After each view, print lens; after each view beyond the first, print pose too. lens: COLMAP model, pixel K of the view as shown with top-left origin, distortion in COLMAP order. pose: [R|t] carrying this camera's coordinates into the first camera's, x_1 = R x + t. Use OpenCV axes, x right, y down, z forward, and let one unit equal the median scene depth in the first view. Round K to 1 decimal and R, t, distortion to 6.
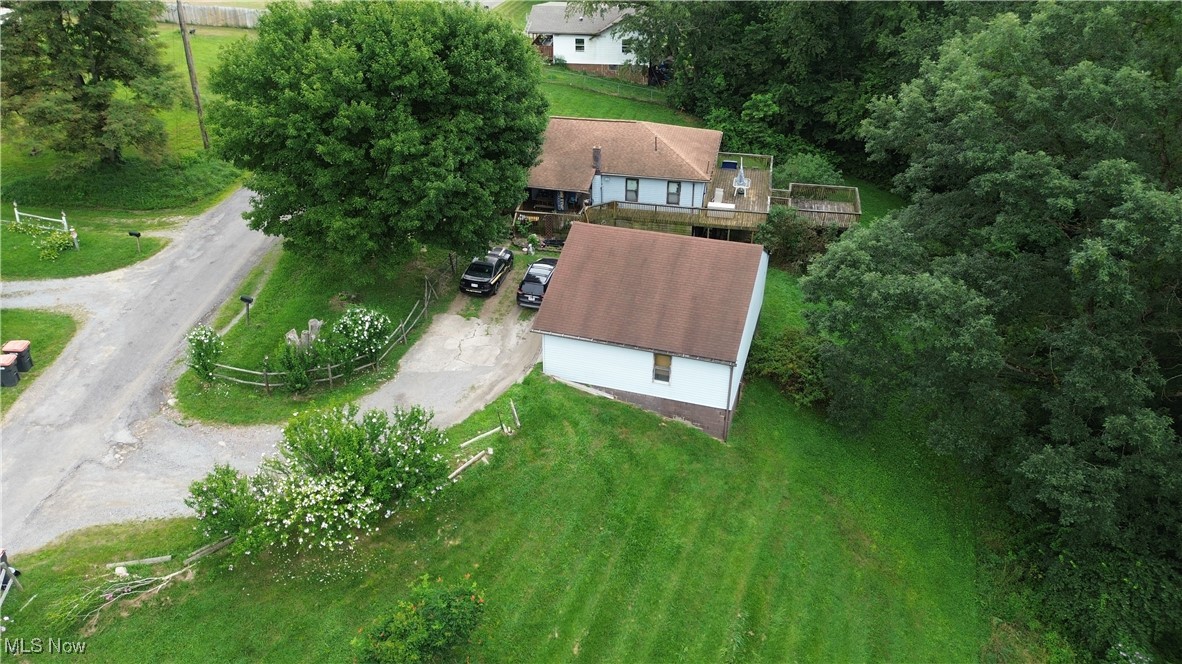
lens RADIAL K [[829.8, 0, 596.4], [0, 829.8, 330.9], [0, 0, 1]] dist [0.054471, -0.052625]
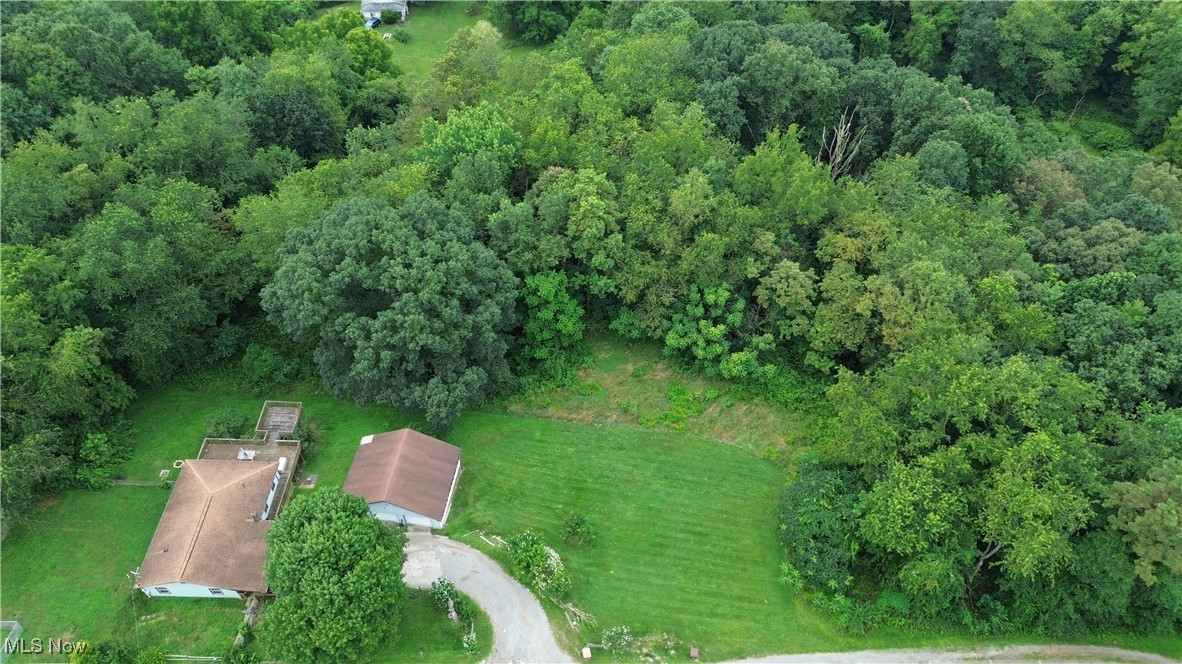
lens RADIAL K [[829.8, 0, 584.0], [0, 829.8, 336.0], [0, 0, 1]] dist [0.054471, -0.052625]
pose [[-0.164633, -0.754370, 0.635469, -1.281613], [0.516576, 0.482895, 0.707079, -1.760561], [-0.840265, 0.444677, 0.310190, -0.329626]]
